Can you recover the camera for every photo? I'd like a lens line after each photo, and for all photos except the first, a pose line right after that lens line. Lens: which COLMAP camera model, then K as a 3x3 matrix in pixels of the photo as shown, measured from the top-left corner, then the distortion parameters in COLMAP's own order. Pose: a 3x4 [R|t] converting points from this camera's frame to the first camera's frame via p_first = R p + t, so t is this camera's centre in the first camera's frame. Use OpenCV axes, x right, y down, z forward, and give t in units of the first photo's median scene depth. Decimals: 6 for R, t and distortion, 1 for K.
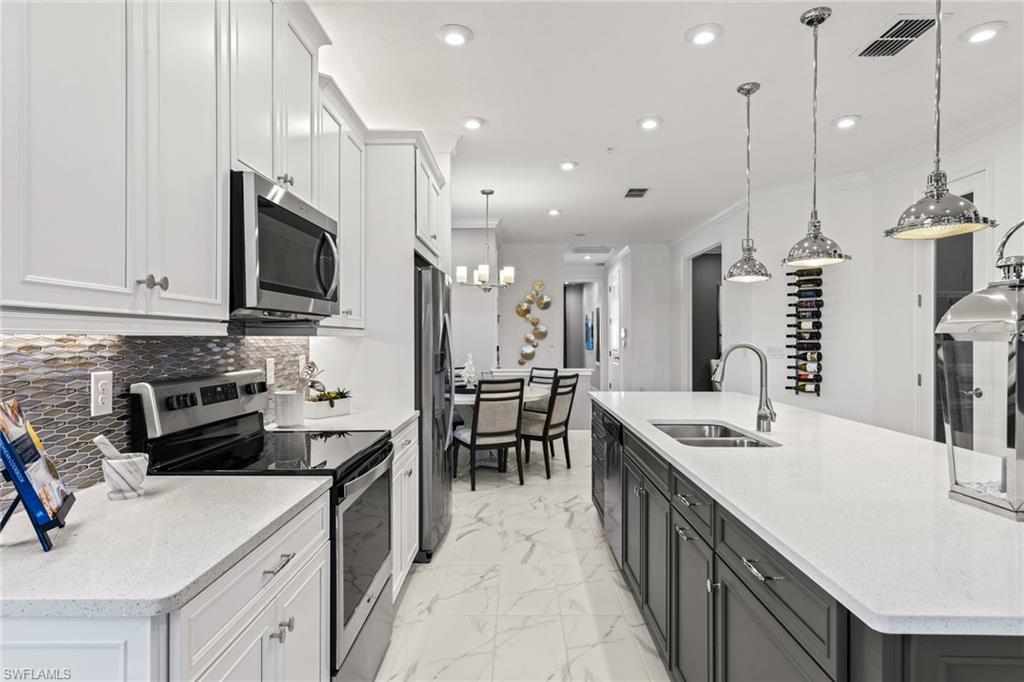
lens RADIAL K [[570.9, 0, 517.1], [0, 570.9, 341.7], [0, 0, 1]] dist [0.038934, 0.000565]
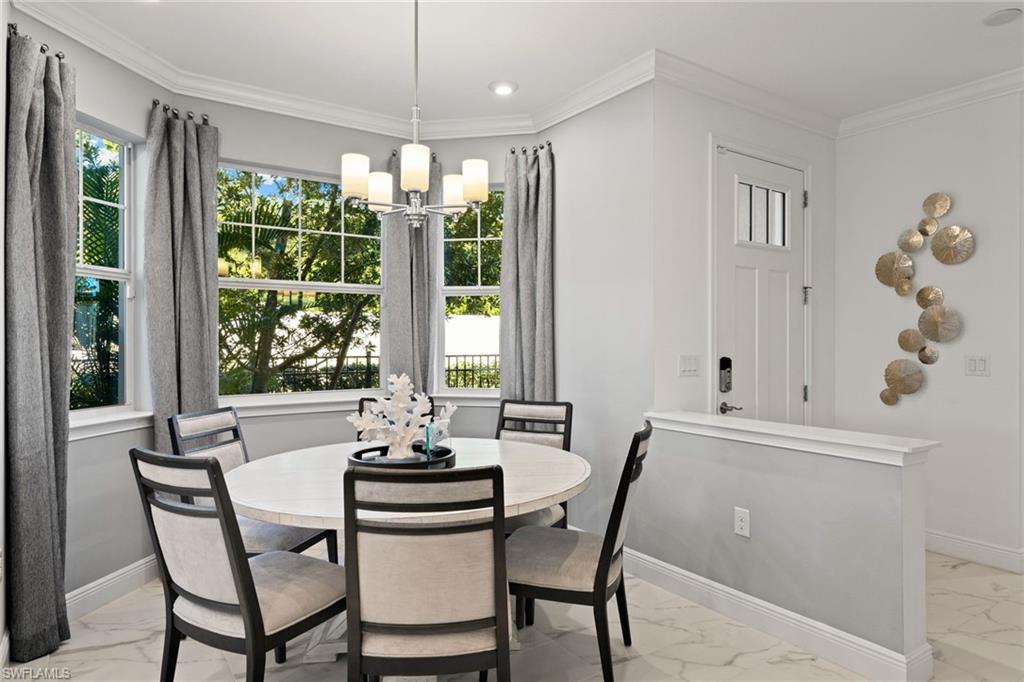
lens RADIAL K [[615.0, 0, 508.7], [0, 615.0, 333.6], [0, 0, 1]] dist [0.012715, -0.001537]
pose [[0.556244, -0.003178, -0.831013, 0.367393], [-0.007256, 0.999936, -0.008681, -0.006745], [0.830987, 0.010858, 0.556185, 0.856293]]
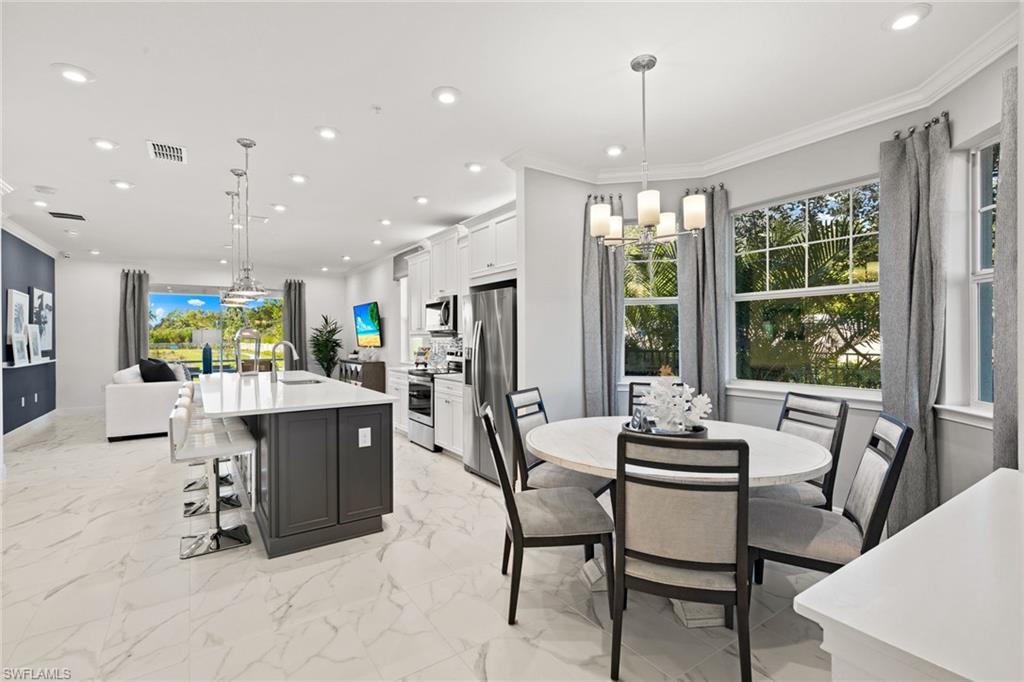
lens RADIAL K [[460.8, 0, 507.4], [0, 460.8, 341.0], [0, 0, 1]] dist [0.002828, 0.000796]
pose [[-0.829833, 0.009876, -0.557924, 0.311779], [0.001449, 0.999878, 0.015543, -0.012548], [0.558010, 0.012090, -0.829746, 1.363126]]
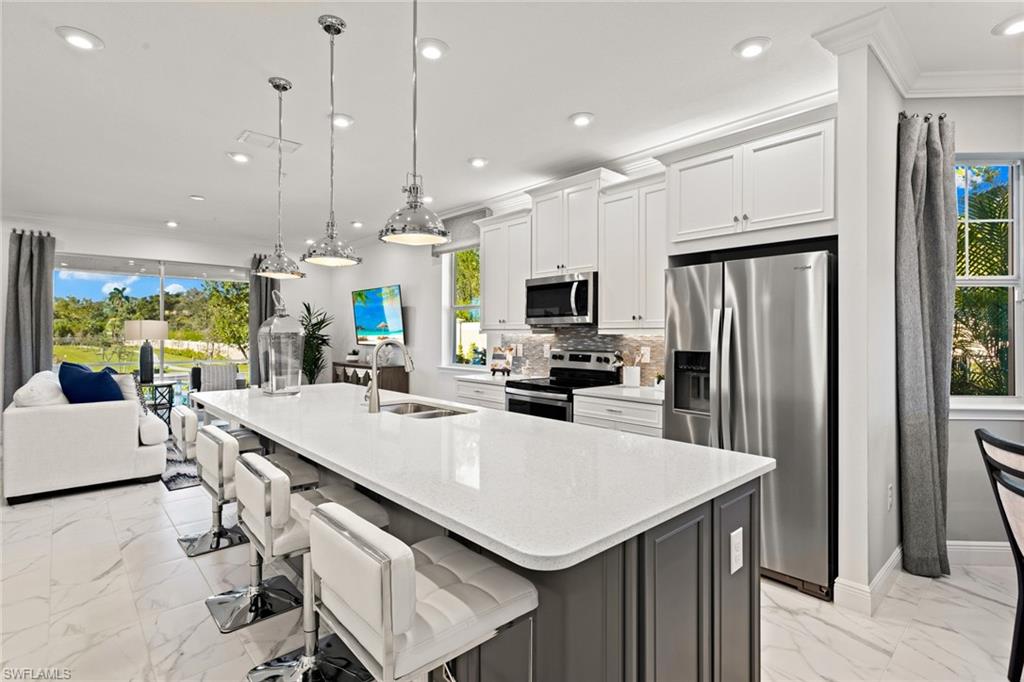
lens RADIAL K [[487.8, 0, 507.3], [0, 487.8, 332.1], [0, 0, 1]] dist [0.001982, -0.000341]
pose [[-0.743398, -0.002419, -0.668844, 0.425626], [-0.006384, 0.999974, 0.003479, -0.009260], [0.668818, 0.006856, -0.743394, 0.912392]]
